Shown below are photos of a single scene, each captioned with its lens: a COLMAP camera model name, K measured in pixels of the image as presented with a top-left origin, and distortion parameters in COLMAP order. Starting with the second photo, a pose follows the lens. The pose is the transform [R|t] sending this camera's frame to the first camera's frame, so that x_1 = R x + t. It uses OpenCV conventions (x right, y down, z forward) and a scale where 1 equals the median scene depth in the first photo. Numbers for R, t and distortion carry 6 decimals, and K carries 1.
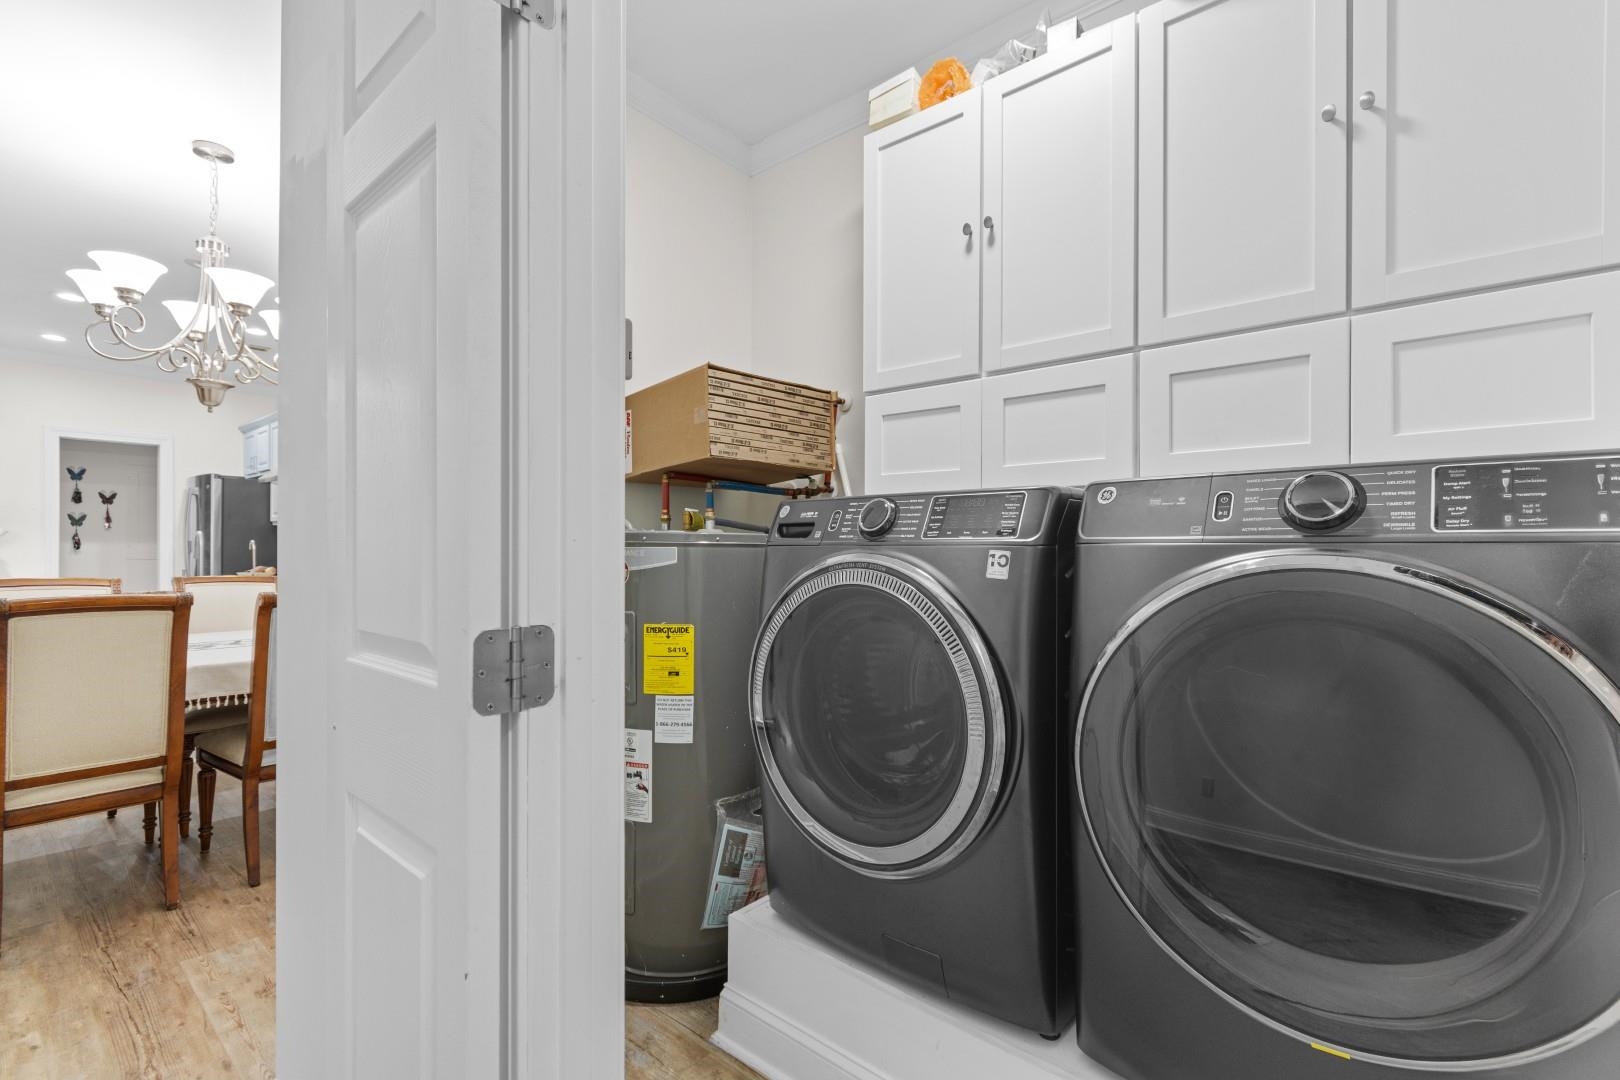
lens RADIAL K [[734.1, 0, 806.4], [0, 734.1, 544.4], [0, 0, 1]] dist [0.010919, -0.000036]
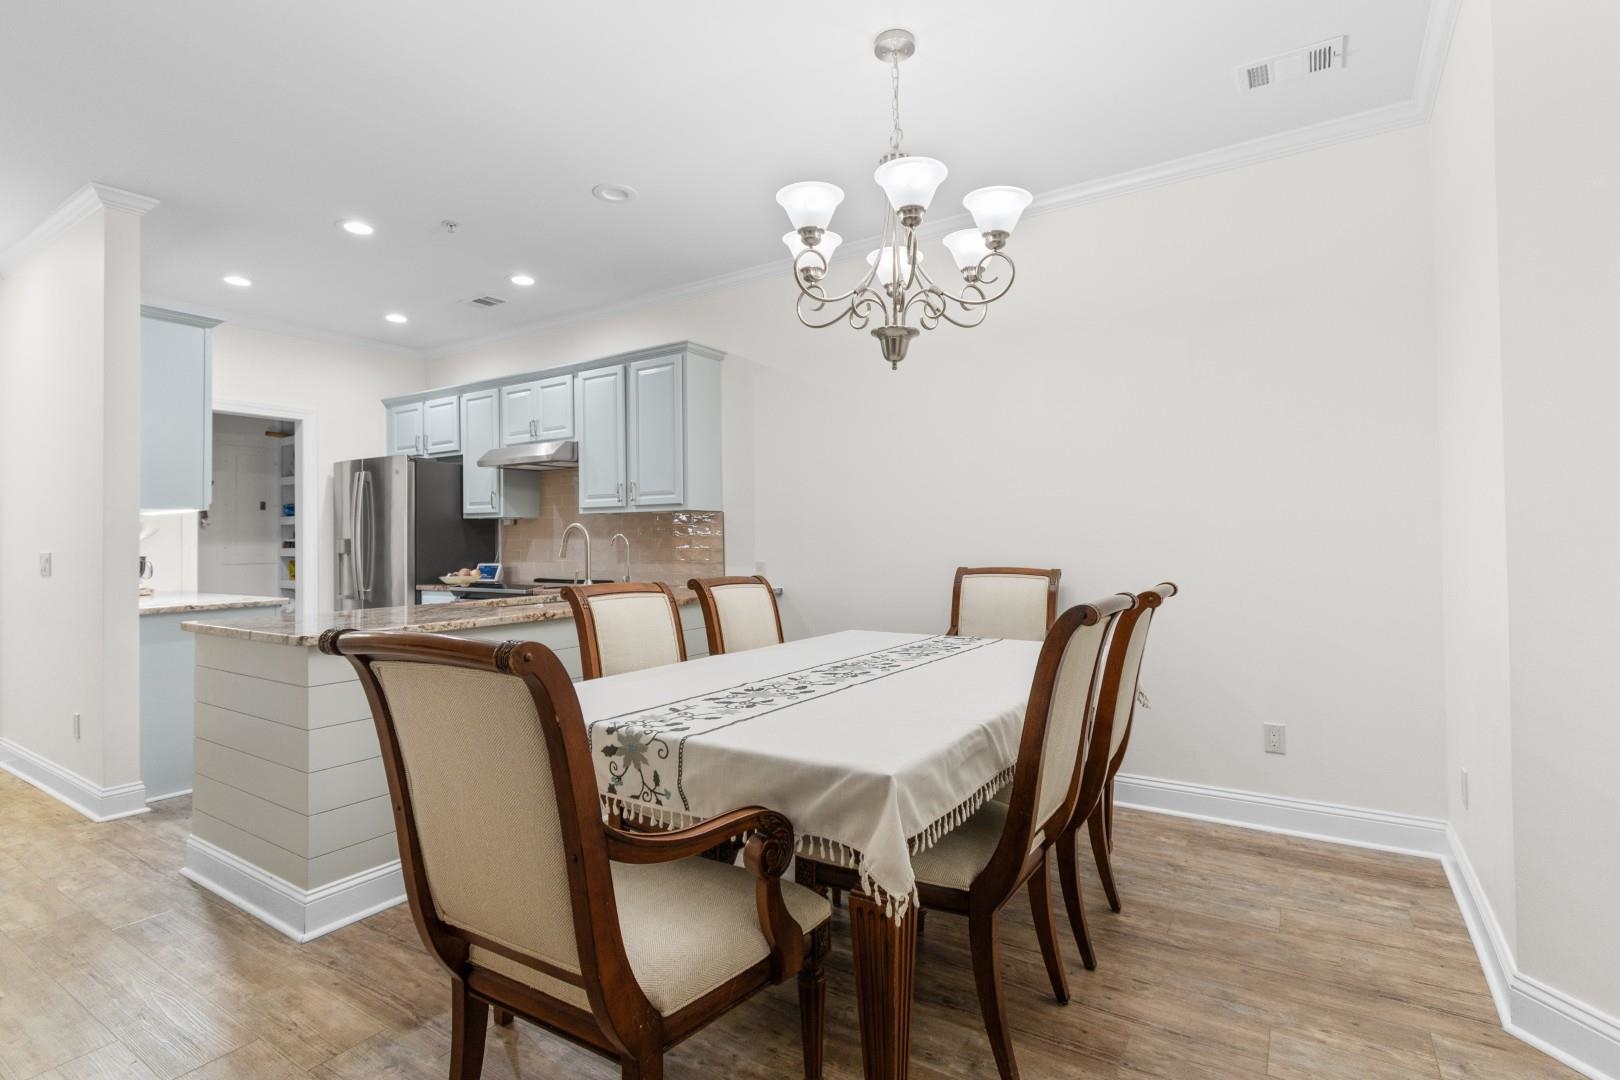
lens RADIAL K [[774.8, 0, 816.8], [0, 774.8, 527.2], [0, 0, 1]] dist [-0.000796, -0.001661]
pose [[0.988434, -0.009553, 0.151351, -0.430611], [0.011905, 0.999822, -0.014641, 0.000854], [-0.151184, 0.016274, 0.988372, 0.081673]]
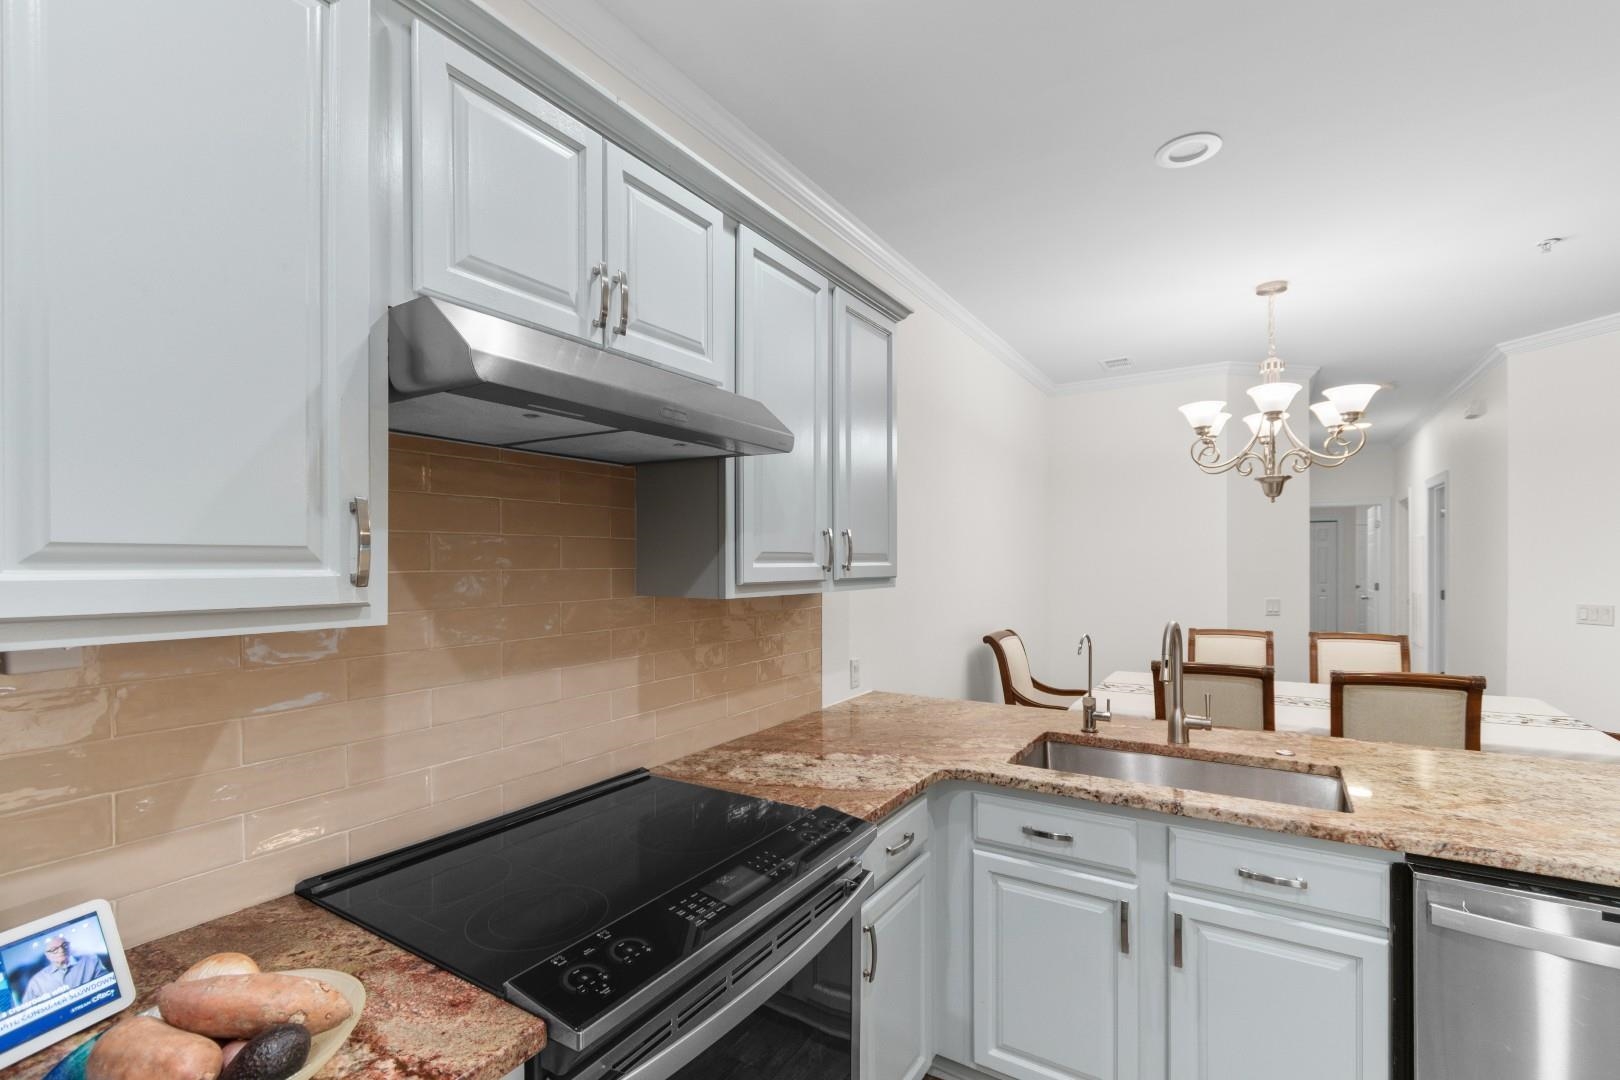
lens RADIAL K [[719.6, 0, 813.1], [0, 719.6, 565.2], [0, 0, 1]] dist [0.002439, -0.000076]
pose [[-0.160675, -0.004481, 0.986997, -0.783878], [0.004164, 0.999978, 0.005218, -0.036976], [-0.986999, 0.004948, -0.160653, 0.823088]]
